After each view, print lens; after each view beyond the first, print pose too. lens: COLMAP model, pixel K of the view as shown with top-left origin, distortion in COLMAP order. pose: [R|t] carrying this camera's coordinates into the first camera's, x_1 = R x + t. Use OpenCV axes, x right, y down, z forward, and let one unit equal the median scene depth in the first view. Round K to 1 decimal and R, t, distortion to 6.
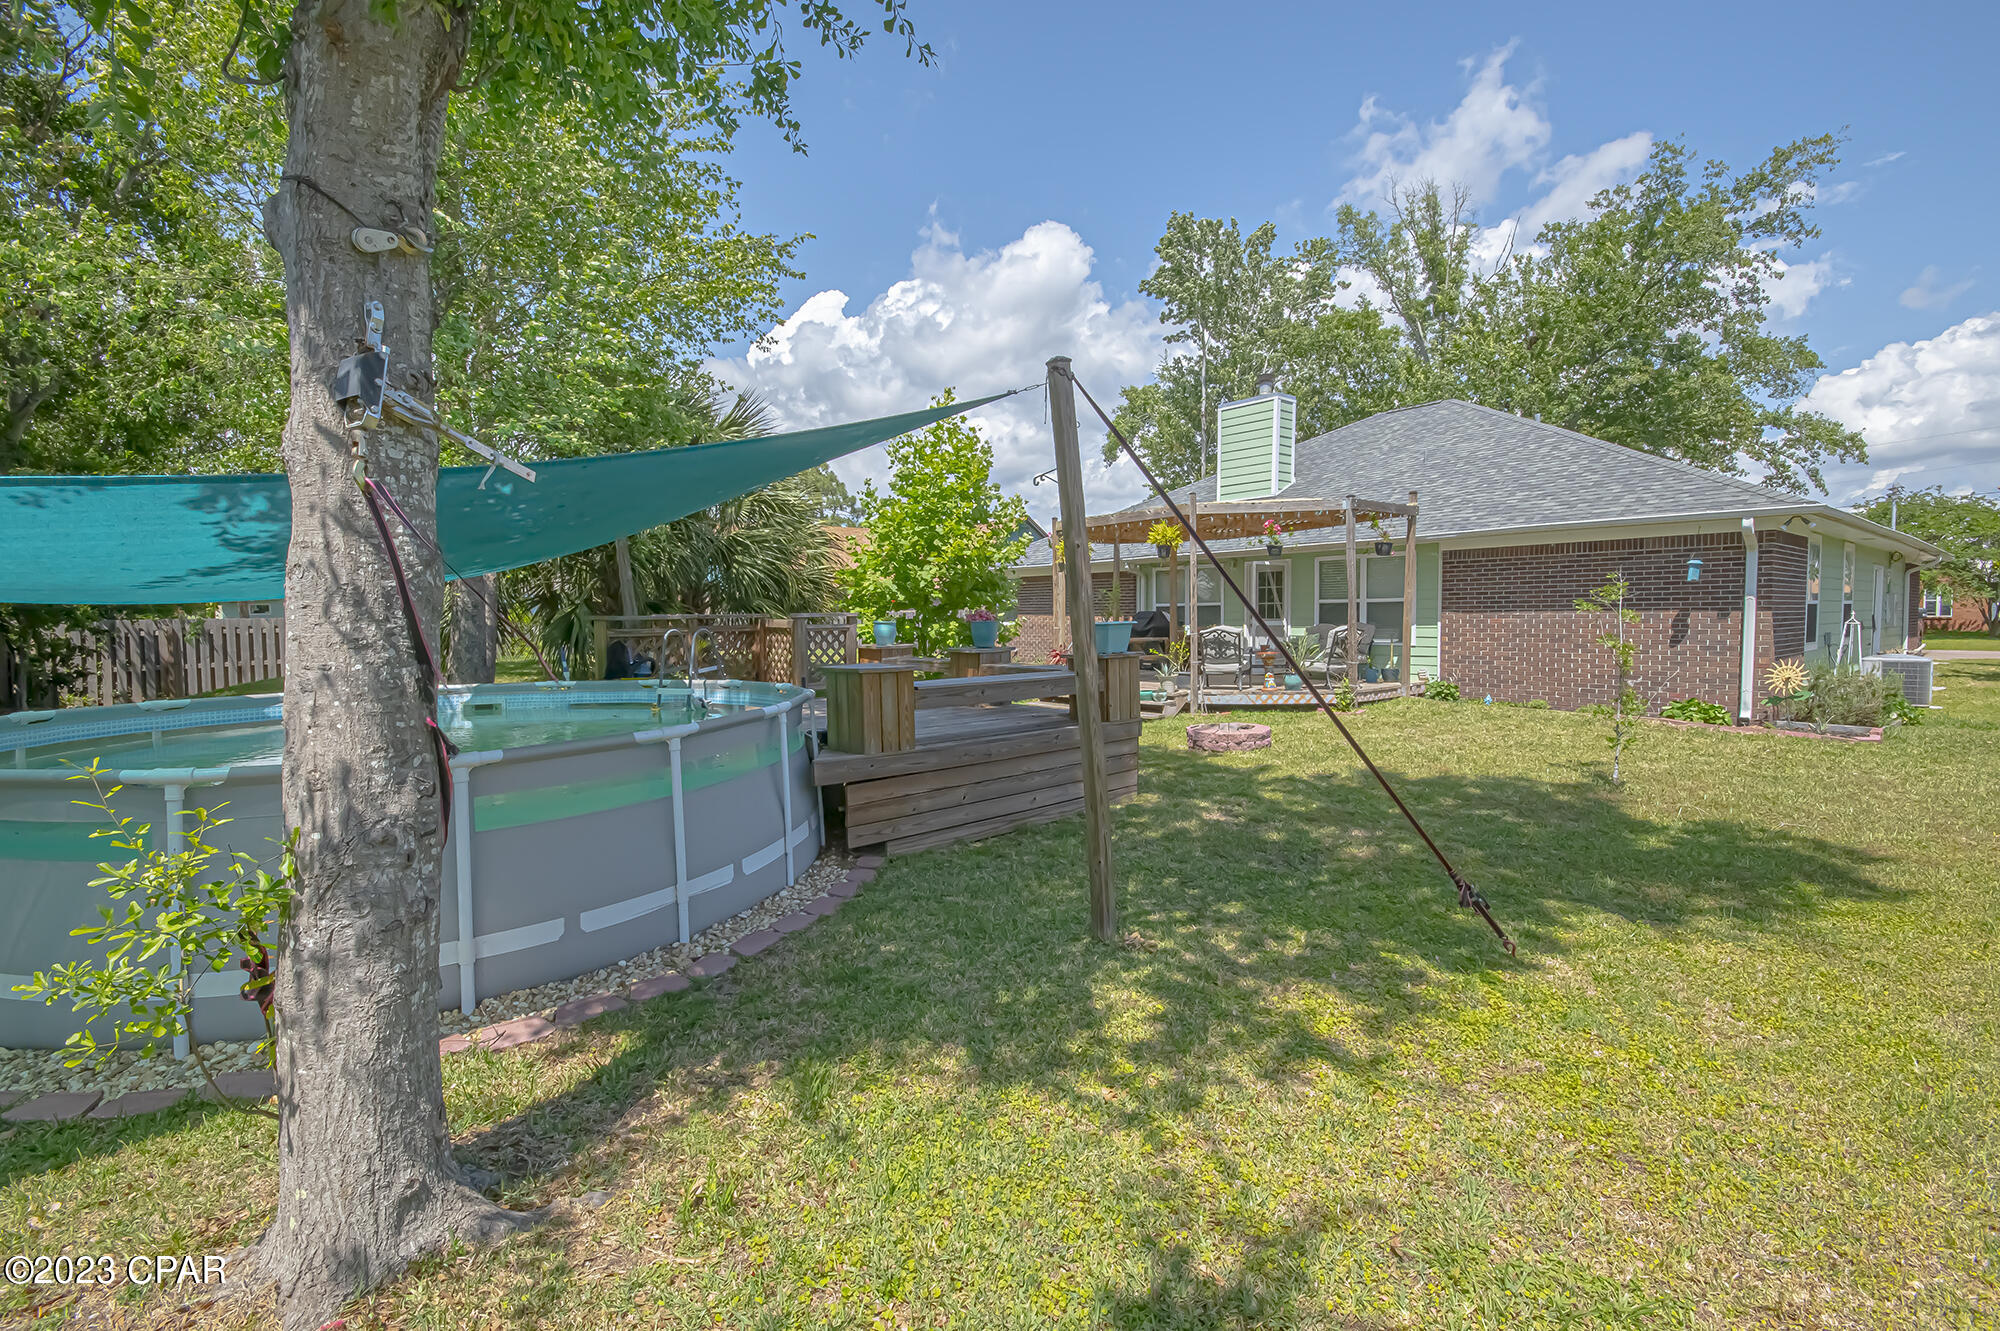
lens RADIAL K [[874.3, 0, 1008.1], [0, 874.3, 665.4], [0, 0, 1]] dist [-0.000635, 0.000168]
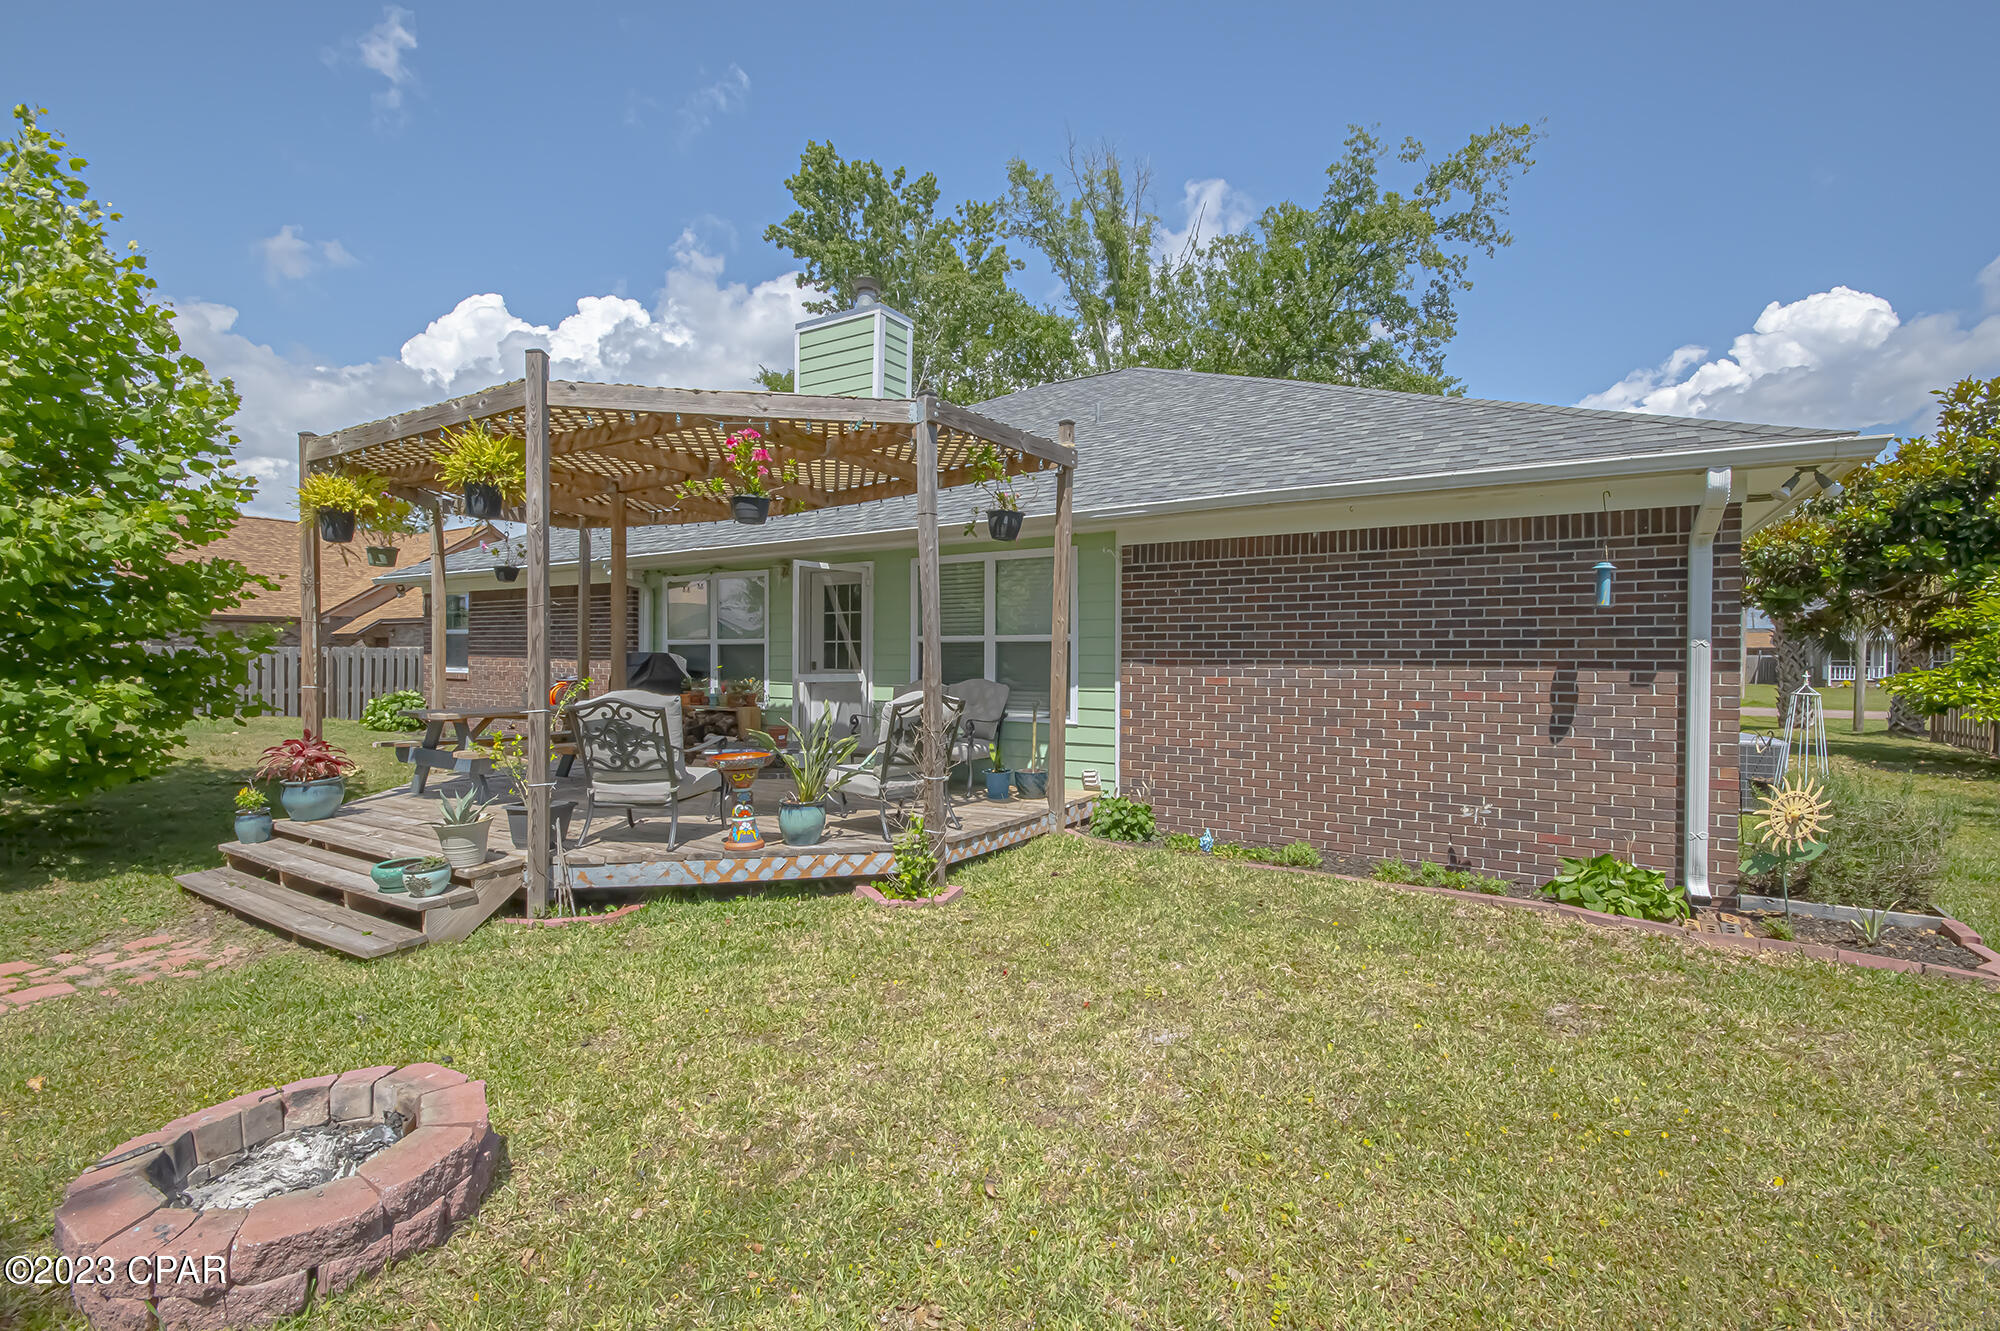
lens RADIAL K [[878.8, 0, 1012.7], [0, 878.8, 664.5], [0, 0, 1]] dist [0.016890, -0.017449]
pose [[0.946201, 0.014047, 0.323274, 0.269792], [0.002623, 0.998692, -0.051072, -0.033683], [-0.323569, 0.049172, 0.944926, 0.534148]]
